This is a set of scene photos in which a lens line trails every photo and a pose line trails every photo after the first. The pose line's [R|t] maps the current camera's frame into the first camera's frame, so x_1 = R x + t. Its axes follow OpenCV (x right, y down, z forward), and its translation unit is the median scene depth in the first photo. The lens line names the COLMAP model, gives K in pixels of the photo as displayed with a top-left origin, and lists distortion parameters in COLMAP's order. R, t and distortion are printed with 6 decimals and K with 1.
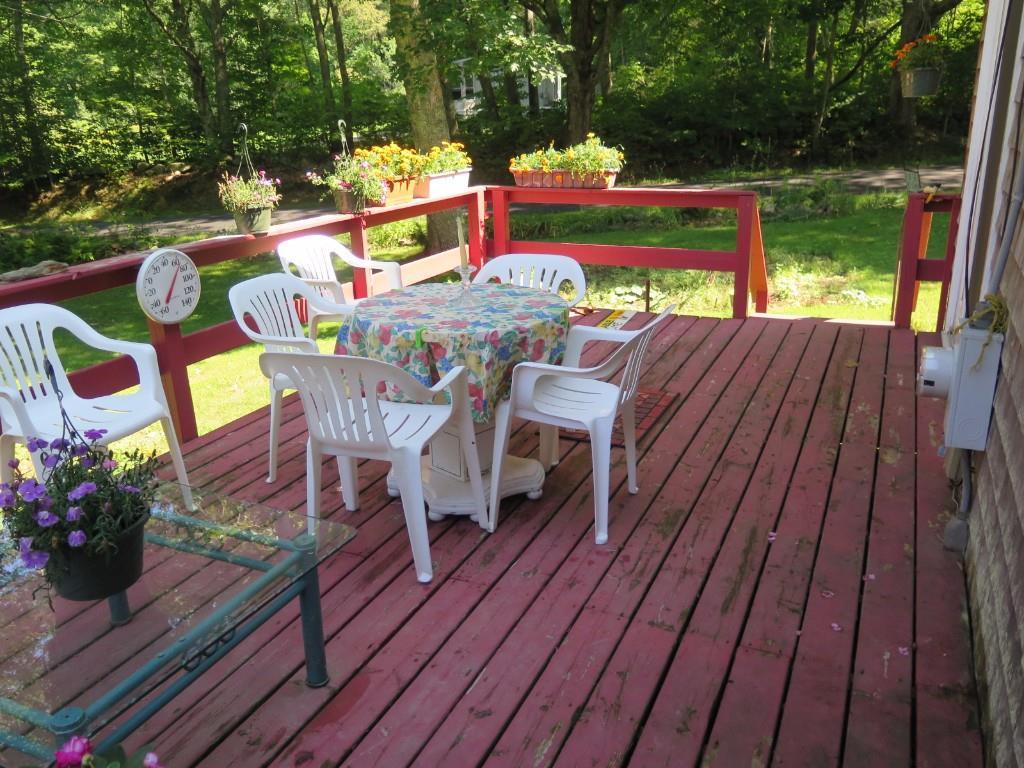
lens RADIAL K [[863.3, 0, 511.7], [0, 863.3, 384.0], [0, 0, 1]] dist [-0.017779, -0.019422]
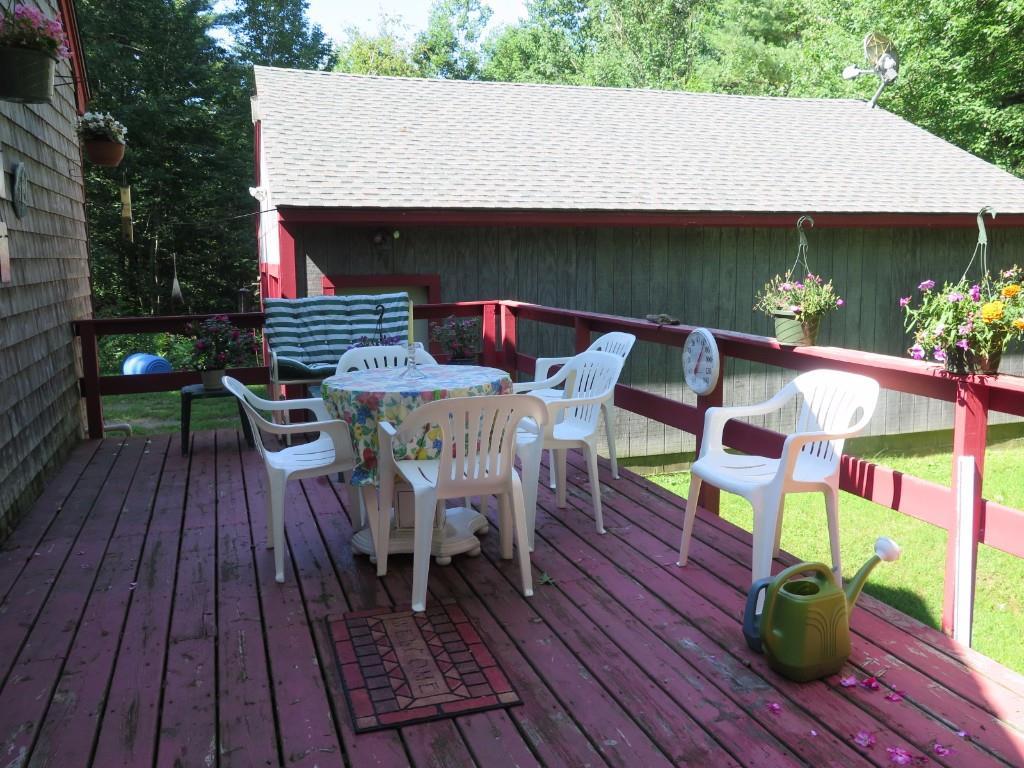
lens RADIAL K [[863.3, 0, 511.6], [0, 863.3, 382.4], [0, 0, 1]] dist [-0.017779, -0.019422]
pose [[-0.732530, 0.138115, -0.666577, 0.724606], [-0.174523, 0.908370, 0.380007, -0.639483], [0.657983, 0.394699, -0.641304, 2.156560]]
